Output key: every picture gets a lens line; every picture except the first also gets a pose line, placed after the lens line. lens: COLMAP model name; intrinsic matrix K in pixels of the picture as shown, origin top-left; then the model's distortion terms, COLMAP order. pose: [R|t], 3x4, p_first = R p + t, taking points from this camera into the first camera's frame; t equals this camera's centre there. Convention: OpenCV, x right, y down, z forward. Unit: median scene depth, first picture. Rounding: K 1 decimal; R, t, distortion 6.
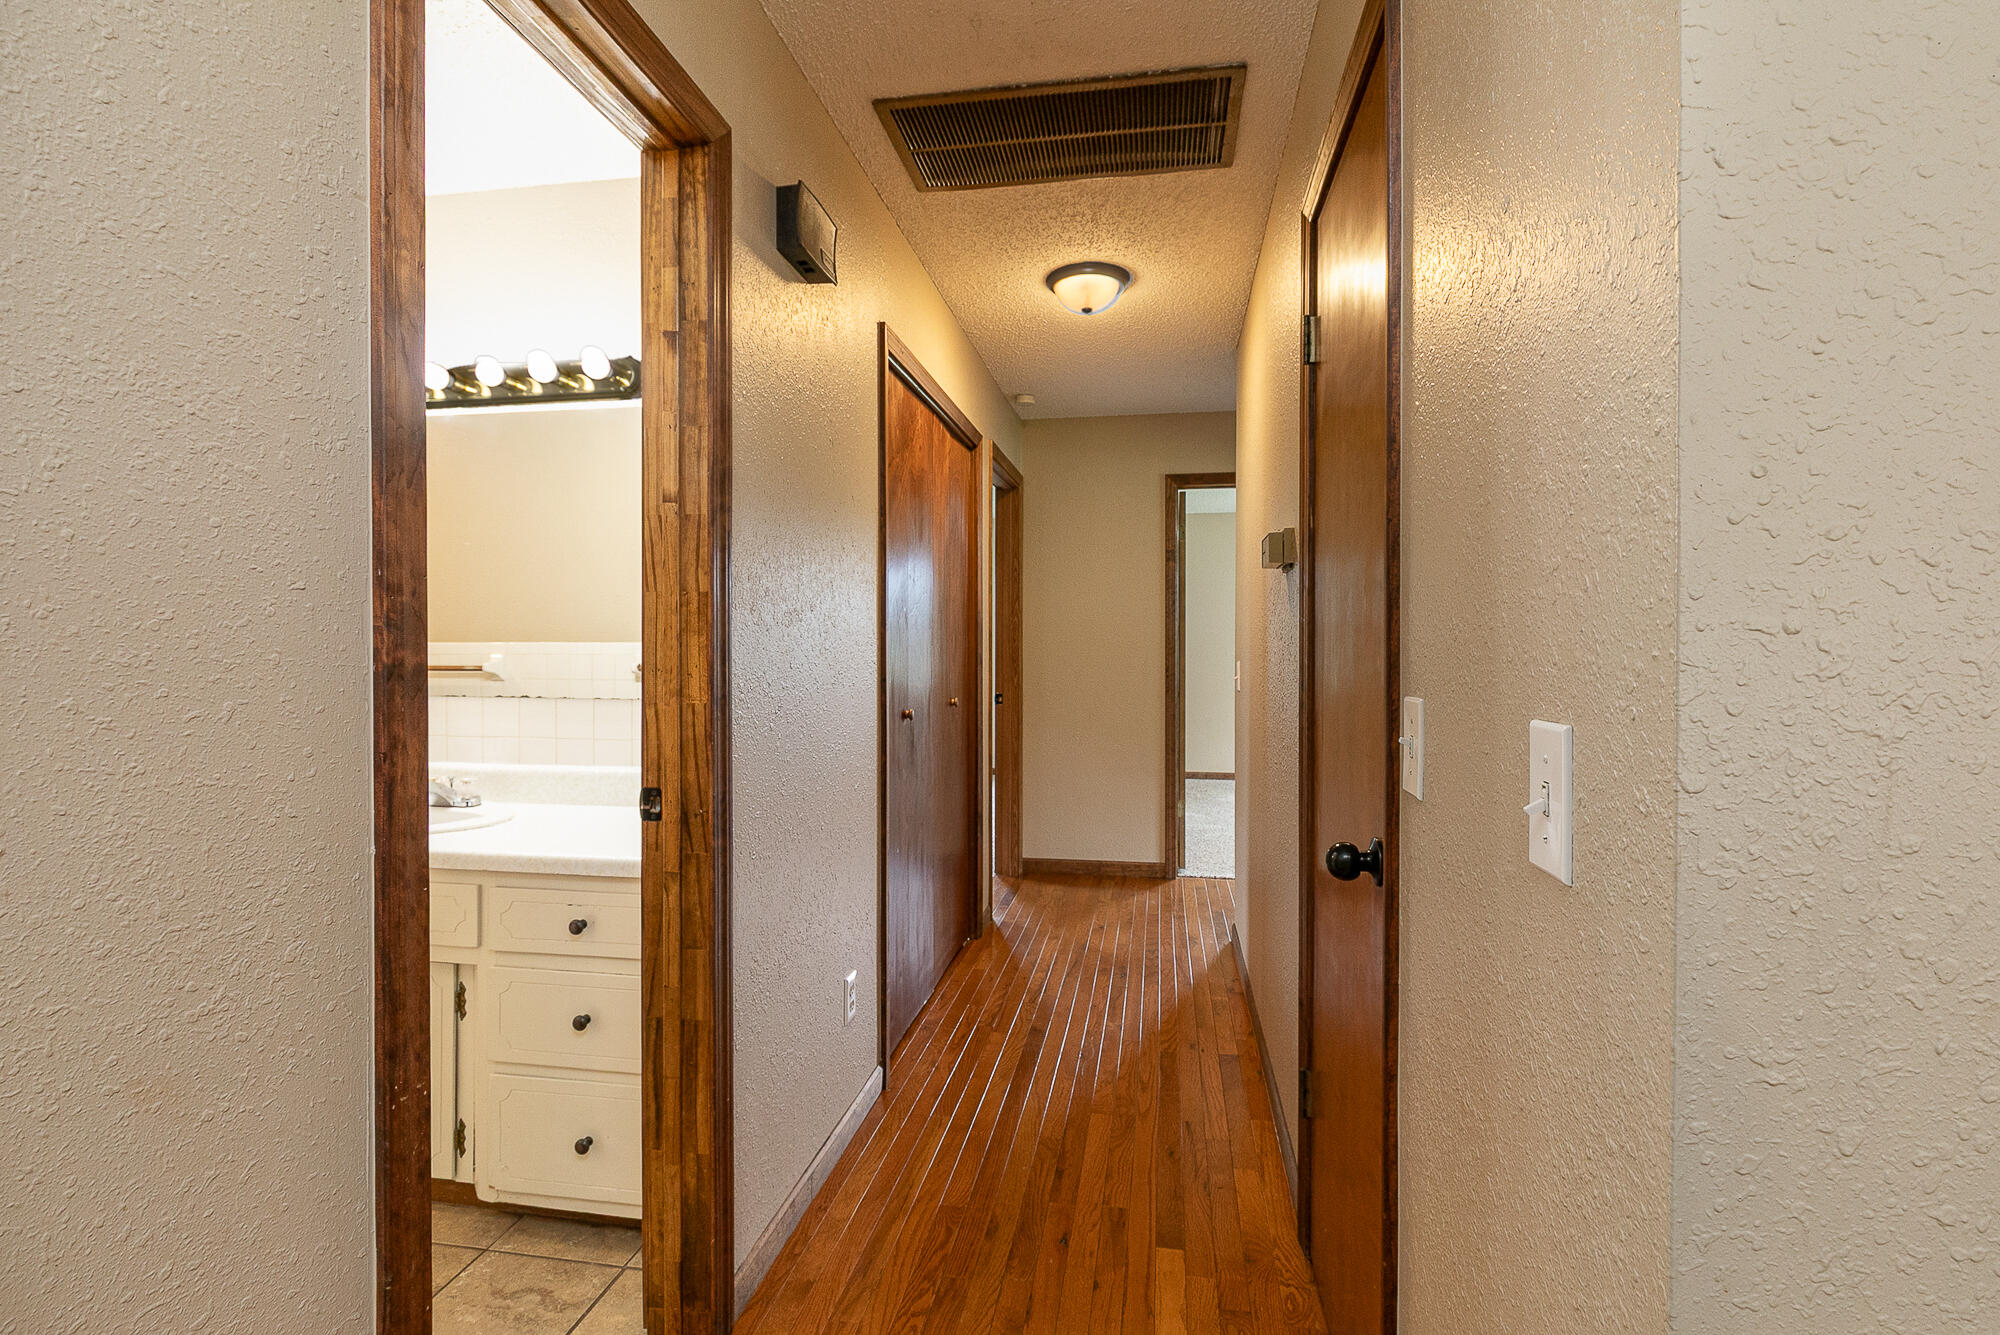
lens RADIAL K [[966.3, 0, 1055.7], [0, 966.3, 649.7], [0, 0, 1]] dist [-0.000312, -0.000411]
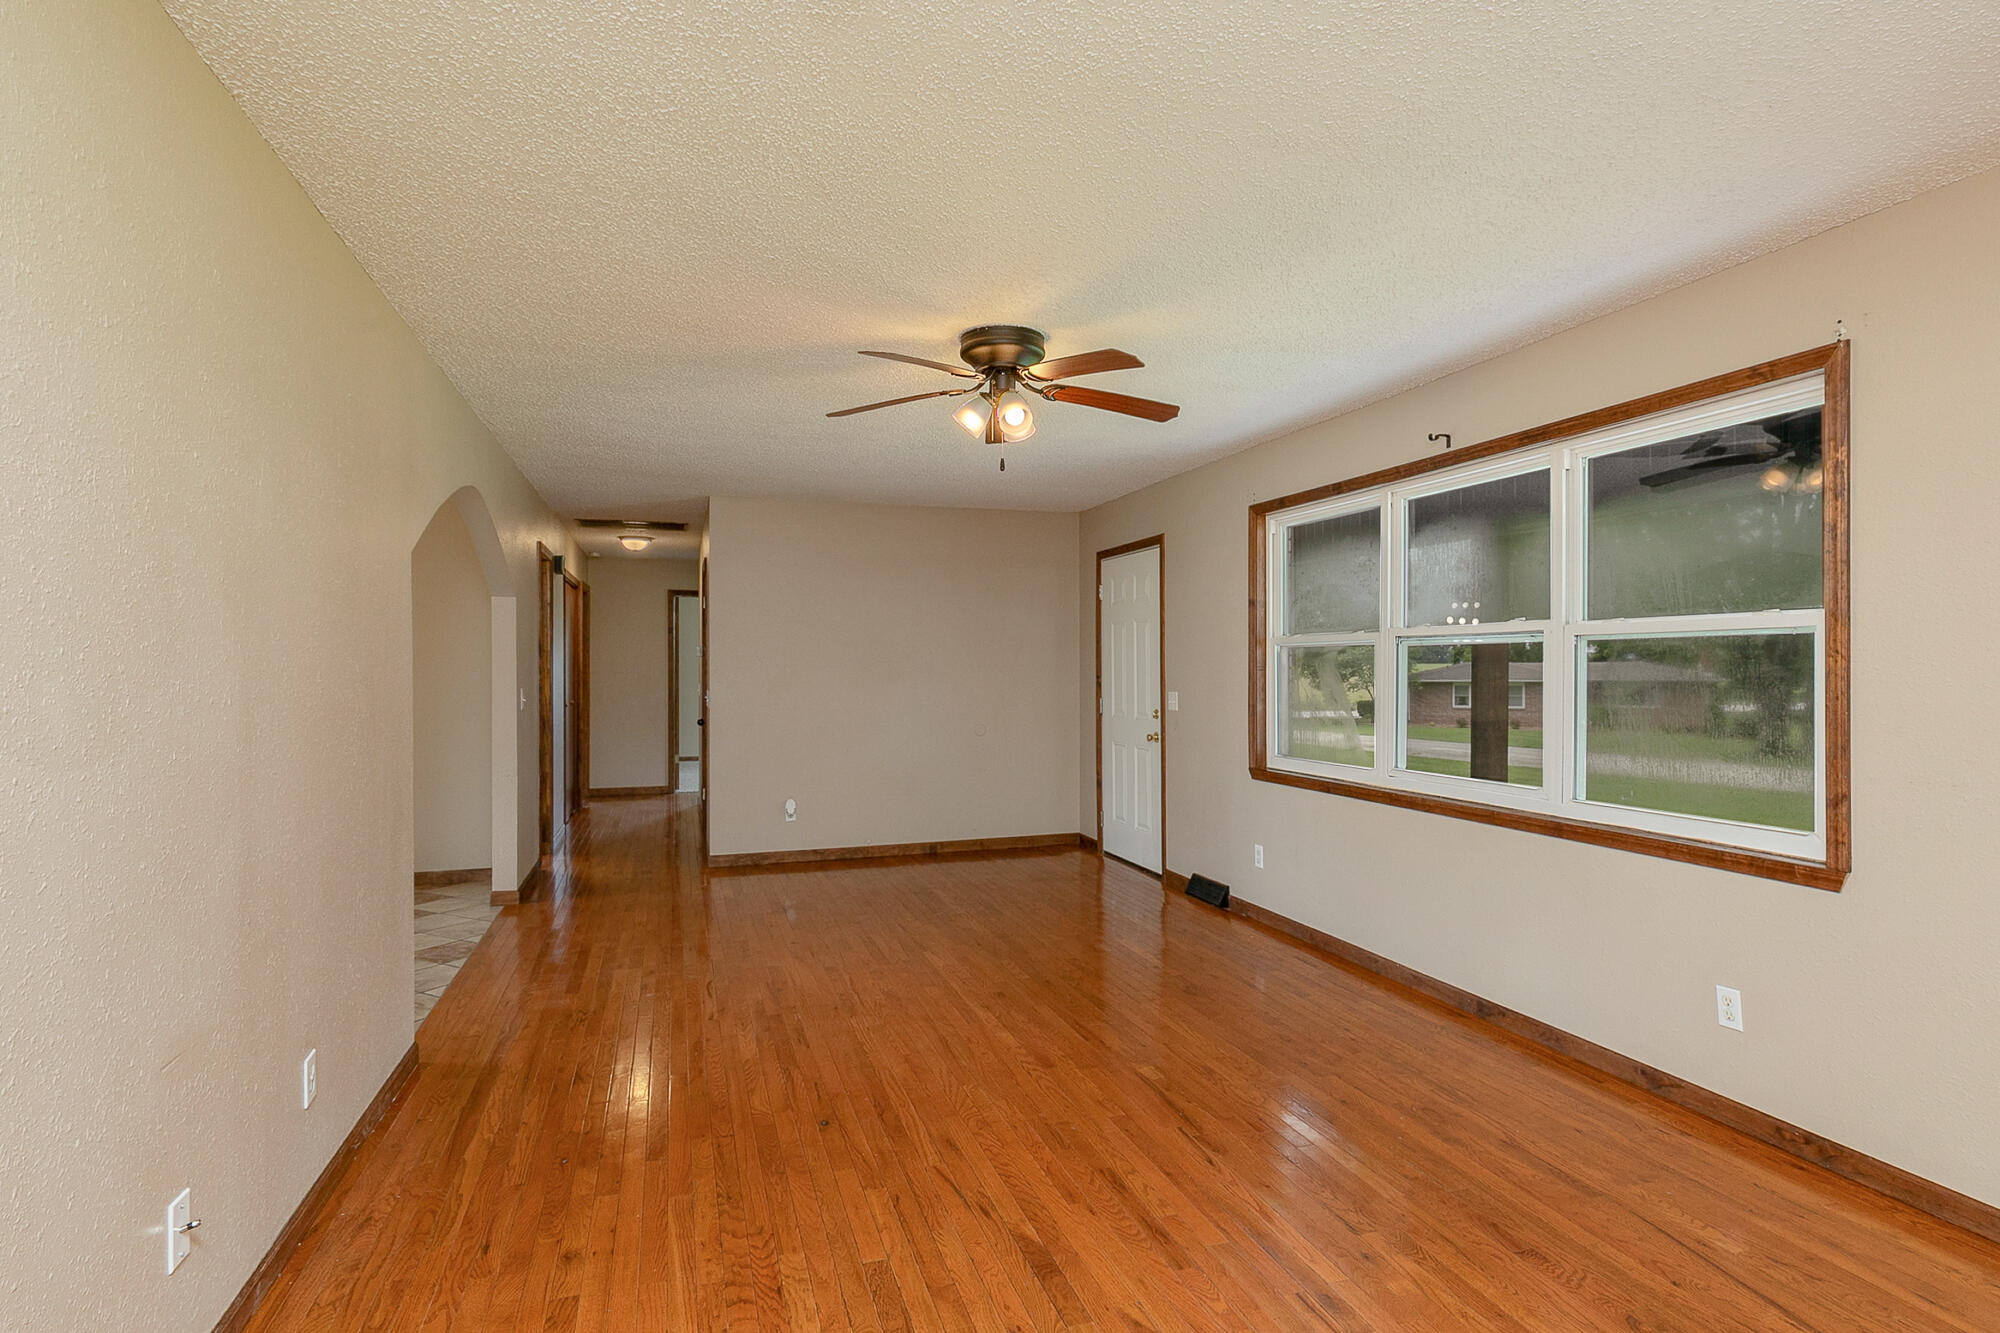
lens RADIAL K [[1038.5, 0, 1043.8], [0, 1038.5, 667.3], [0, 0, 1]] dist [-0.031315, -0.000190]
pose [[0.897429, -0.002740, 0.441150, -0.378343], [0.003234, 0.999995, -0.000369, -0.056875], [-0.441147, 0.001758, 0.897433, -3.587436]]
